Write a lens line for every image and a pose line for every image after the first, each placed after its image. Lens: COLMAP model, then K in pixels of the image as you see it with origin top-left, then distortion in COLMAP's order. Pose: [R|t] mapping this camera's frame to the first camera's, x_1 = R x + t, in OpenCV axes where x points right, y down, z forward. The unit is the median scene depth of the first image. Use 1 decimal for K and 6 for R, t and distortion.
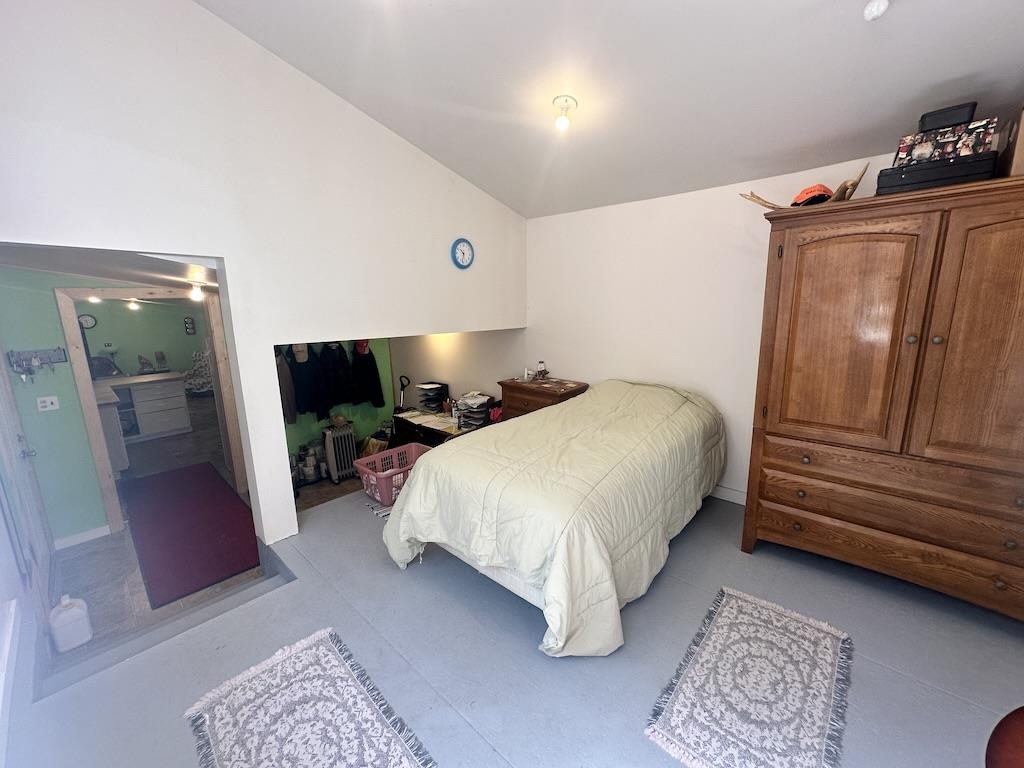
lens RADIAL K [[406.5, 0, 511.2], [0, 406.5, 386.8], [0, 0, 1]] dist [-0.001817, 0.000309]
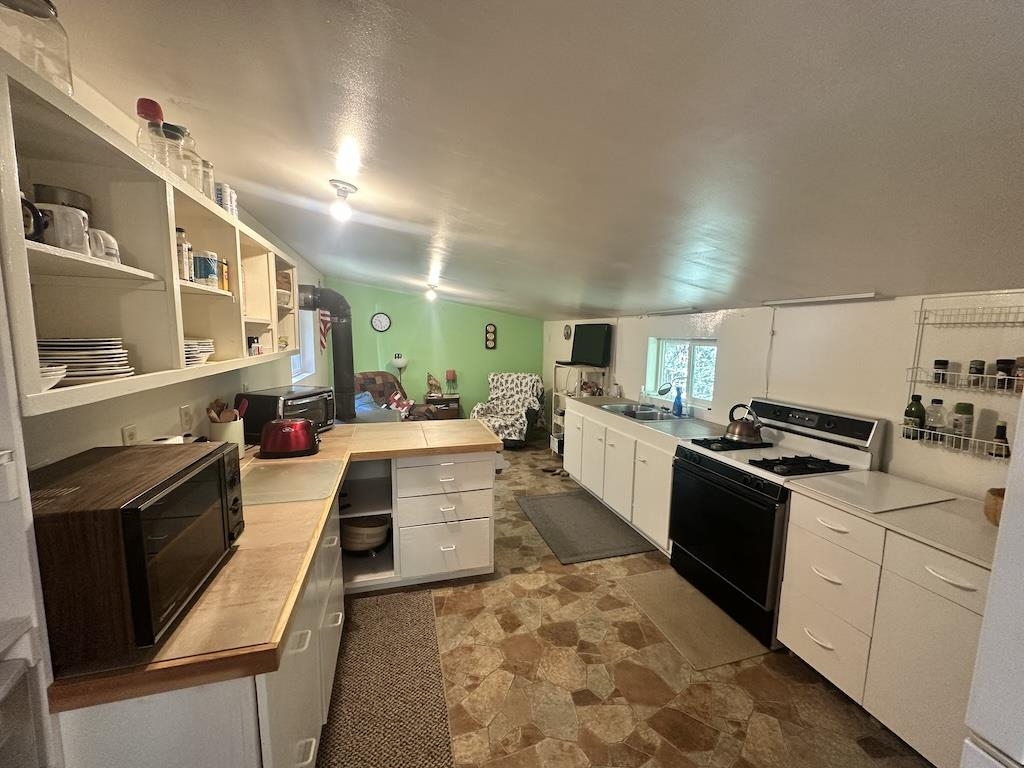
lens RADIAL K [[406.5, 0, 512.7], [0, 406.5, 384.8], [0, 0, 1]] dist [-0.001817, 0.000309]
pose [[0.849183, 0.093011, -0.519844, -0.911706], [-0.137412, 0.989377, -0.047448, -0.095797], [0.509908, 0.111725, 0.852943, 1.019513]]
